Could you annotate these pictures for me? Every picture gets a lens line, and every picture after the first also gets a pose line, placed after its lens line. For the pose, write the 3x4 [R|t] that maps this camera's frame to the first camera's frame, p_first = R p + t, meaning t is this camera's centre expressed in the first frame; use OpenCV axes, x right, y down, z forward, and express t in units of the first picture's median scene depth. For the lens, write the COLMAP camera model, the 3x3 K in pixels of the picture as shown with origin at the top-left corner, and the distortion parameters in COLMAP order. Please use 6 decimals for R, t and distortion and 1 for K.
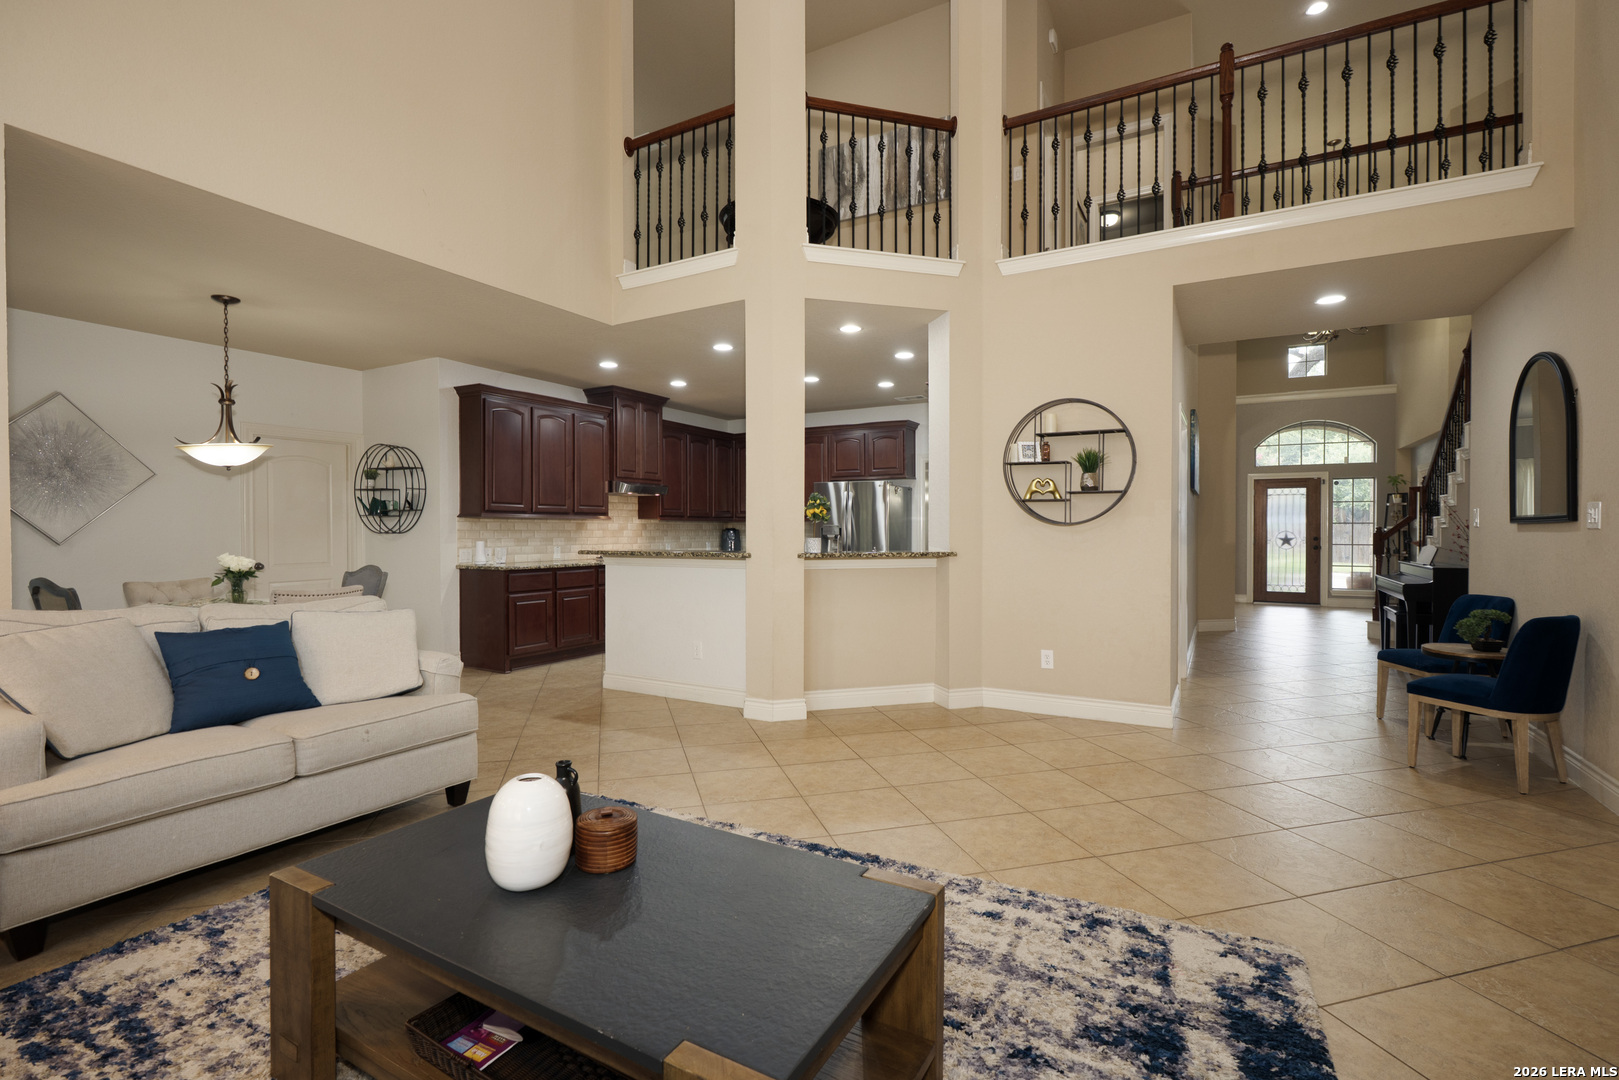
lens RADIAL K [[734.7, 0, 809.1], [0, 734.7, 544.8], [0, 0, 1]] dist [-0.010652, 0.001815]
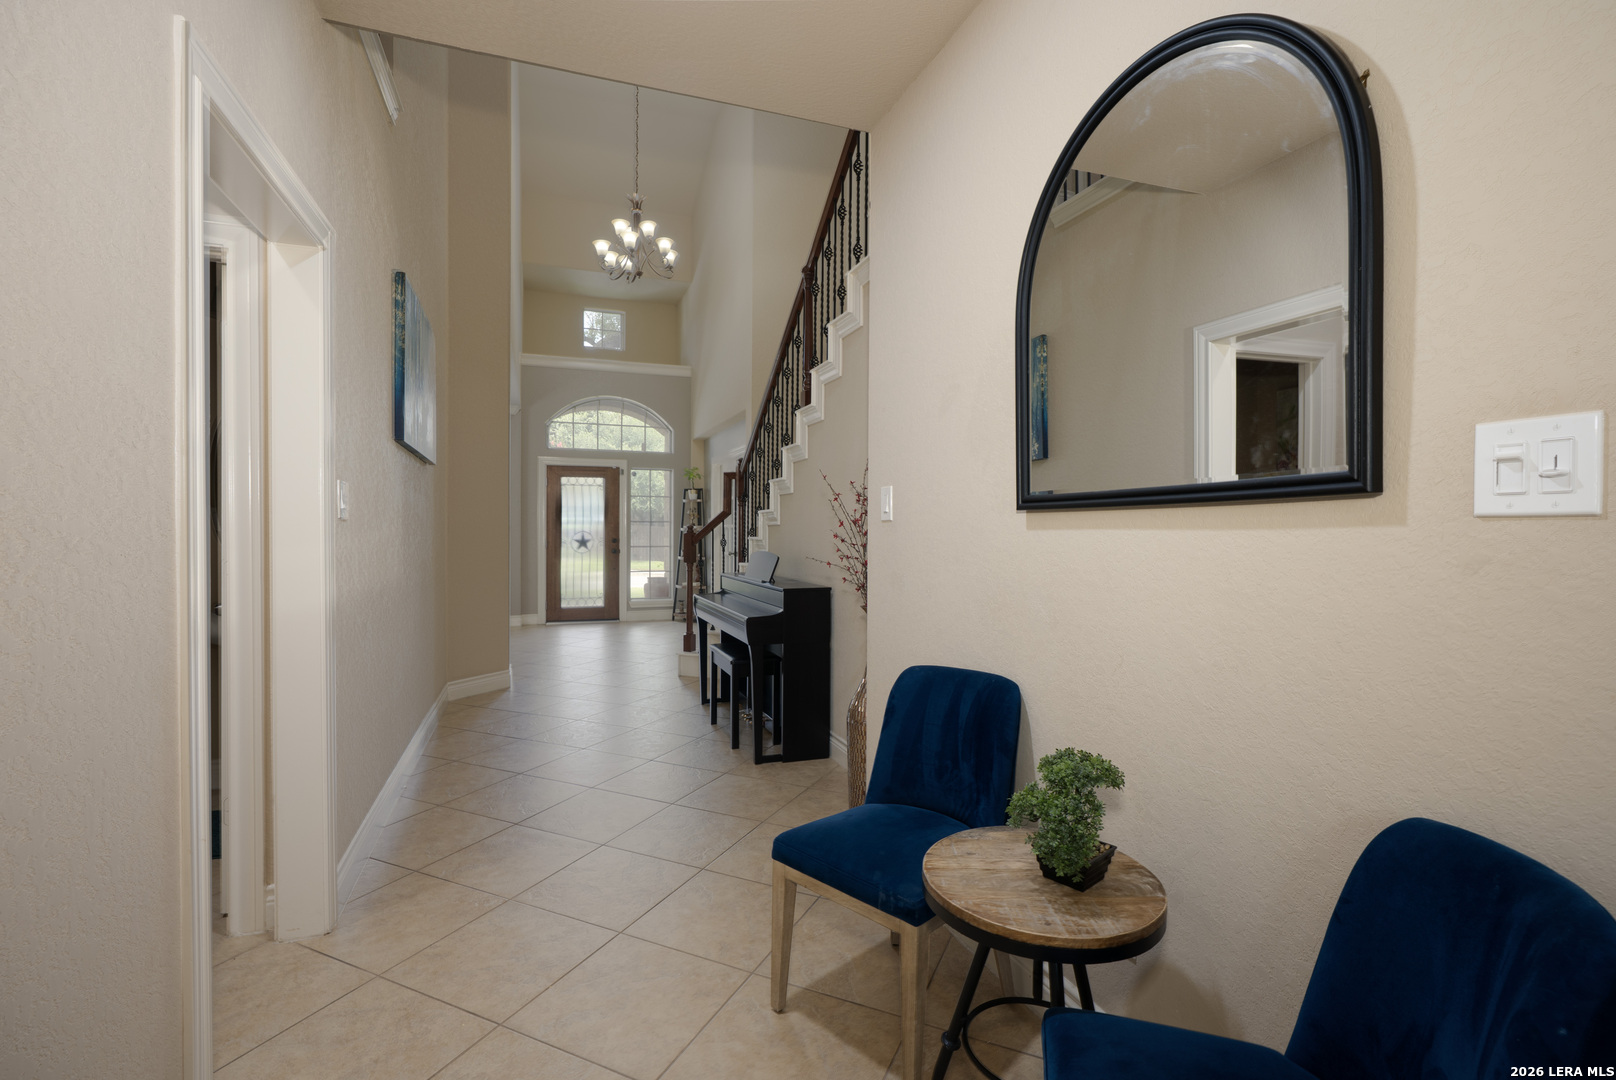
lens RADIAL K [[733.4, 0, 812.8], [0, 733.4, 537.0], [0, 0, 1]] dist [-0.010652, 0.001815]
pose [[0.641688, -0.001840, 0.766963, 0.200617], [0.009732, 0.999936, -0.005743, -0.005058], [-0.766904, 0.011149, 0.641665, 0.294339]]
